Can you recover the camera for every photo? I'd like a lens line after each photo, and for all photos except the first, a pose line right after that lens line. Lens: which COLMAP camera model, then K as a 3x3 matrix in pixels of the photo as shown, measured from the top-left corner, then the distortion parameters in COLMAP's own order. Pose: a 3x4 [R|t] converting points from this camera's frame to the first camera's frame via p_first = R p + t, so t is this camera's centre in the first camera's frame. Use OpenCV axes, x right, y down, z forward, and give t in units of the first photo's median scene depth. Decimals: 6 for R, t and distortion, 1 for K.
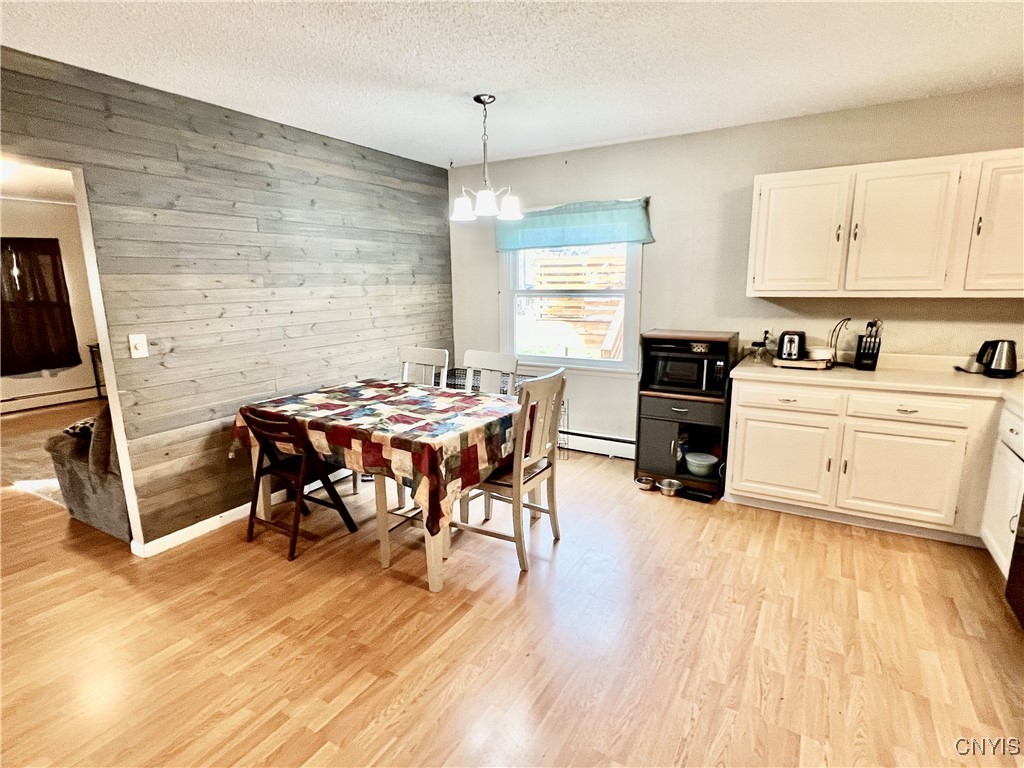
lens RADIAL K [[525.8, 0, 511.3], [0, 525.8, 385.7], [0, 0, 1]] dist [-0.002269, -0.001887]
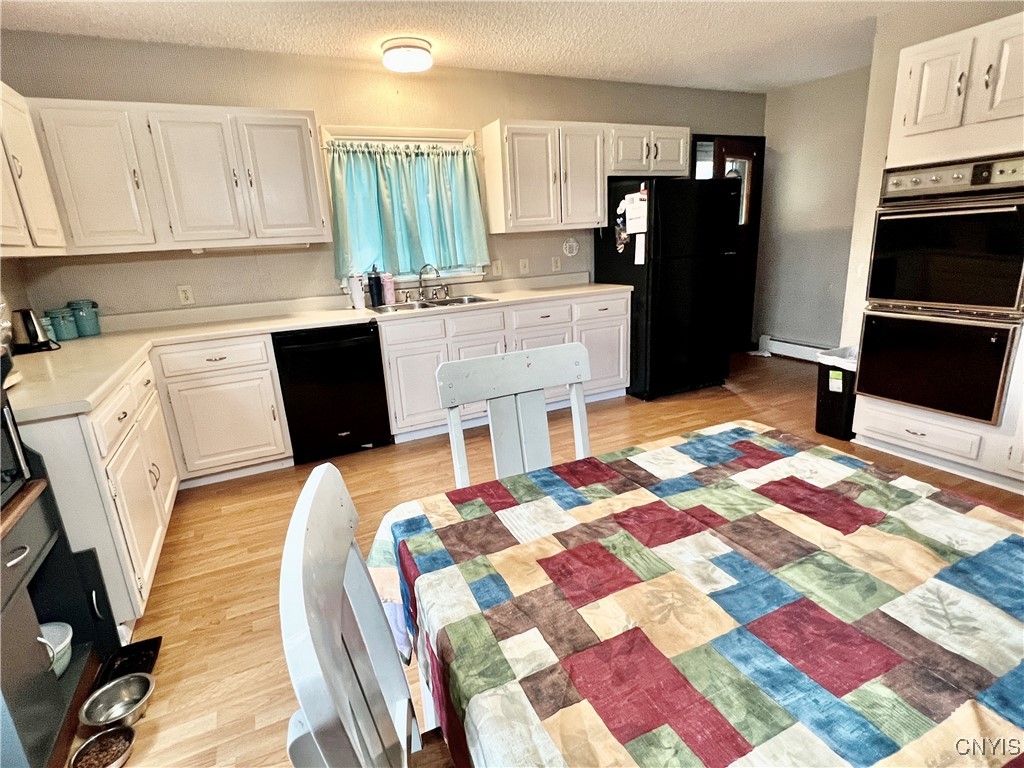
lens RADIAL K [[525.8, 0, 509.8], [0, 525.8, 381.2], [0, 0, 1]] dist [-0.002269, -0.001887]
pose [[-0.834689, -0.086528, 0.543881, -0.207358], [0.172194, 0.897059, 0.406981, -0.197398], [-0.523109, 0.433356, -0.733866, 1.290694]]
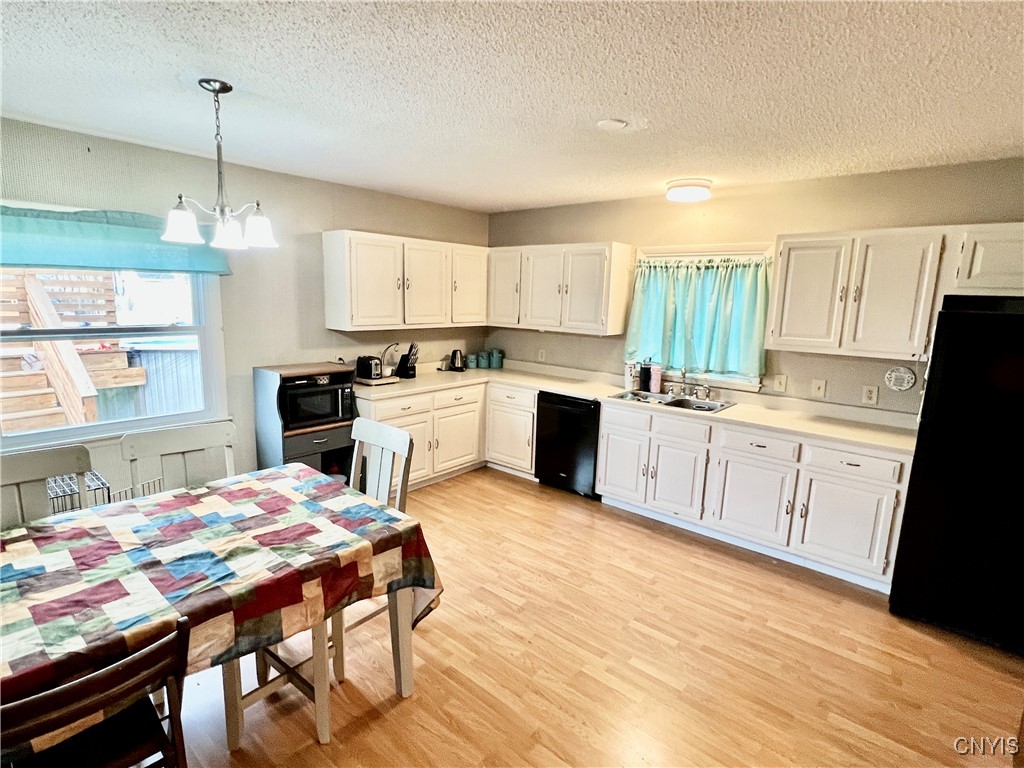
lens RADIAL K [[525.8, 0, 506.7], [0, 525.8, 384.2], [0, 0, 1]] dist [-0.002269, -0.001887]
pose [[0.172522, -0.148277, 0.973781, -0.767035], [0.162303, 0.979371, 0.120374, -0.161728], [-0.971542, 0.137280, 0.193029, 0.527194]]
